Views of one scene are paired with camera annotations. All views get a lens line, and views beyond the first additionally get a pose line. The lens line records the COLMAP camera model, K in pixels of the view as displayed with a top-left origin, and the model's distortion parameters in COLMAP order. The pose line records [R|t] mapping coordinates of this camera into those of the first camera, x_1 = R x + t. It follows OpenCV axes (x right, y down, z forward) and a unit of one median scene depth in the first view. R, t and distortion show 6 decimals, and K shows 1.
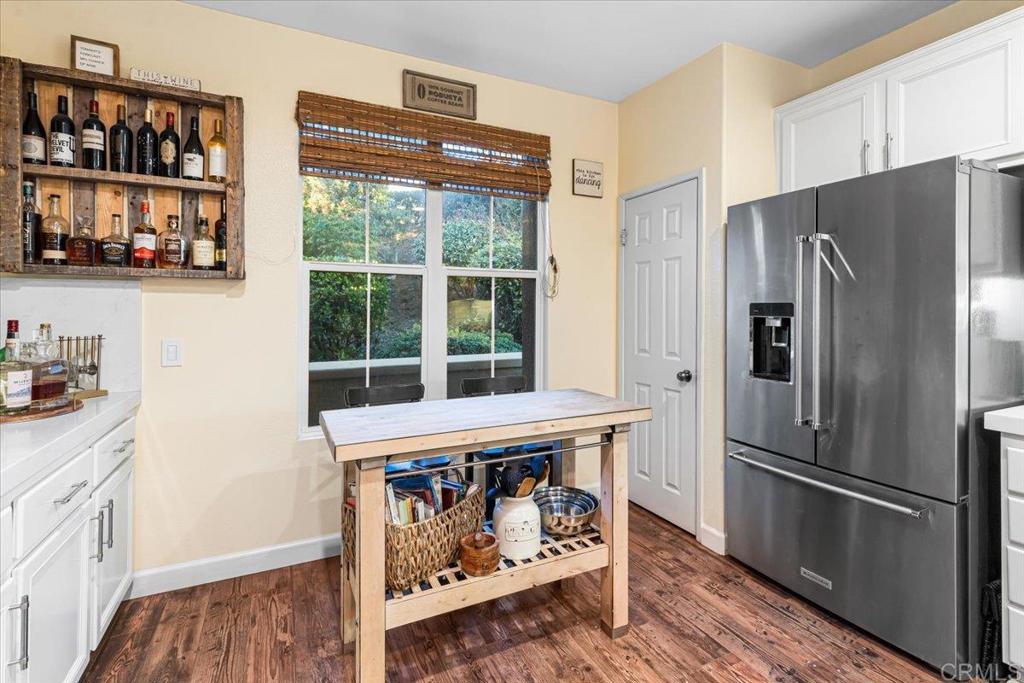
lens RADIAL K [[469.0, 0, 495.0], [0, 469.0, 308.5], [0, 0, 1]] dist [0.002316, 0.000020]
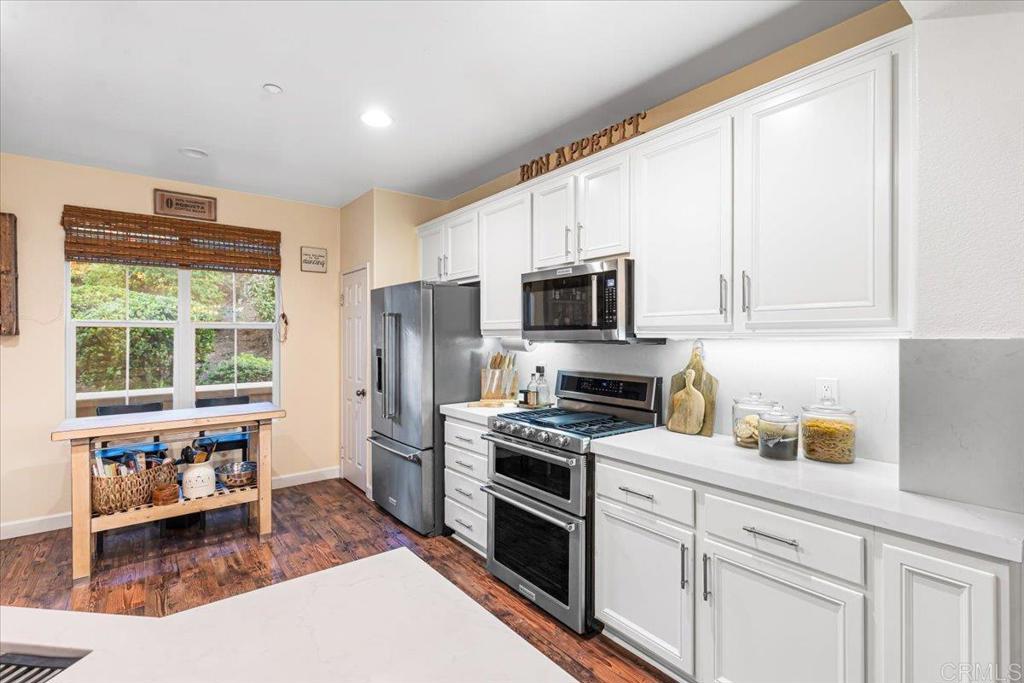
lens RADIAL K [[470.7, 0, 503.1], [0, 470.7, 335.3], [0, 0, 1]] dist [0.001561, -0.000551]
pose [[0.975322, -0.001347, 0.220782, 0.600334], [0.000104, 0.999984, 0.005640, -0.067205], [-0.220786, -0.005478, 0.975307, -0.746633]]
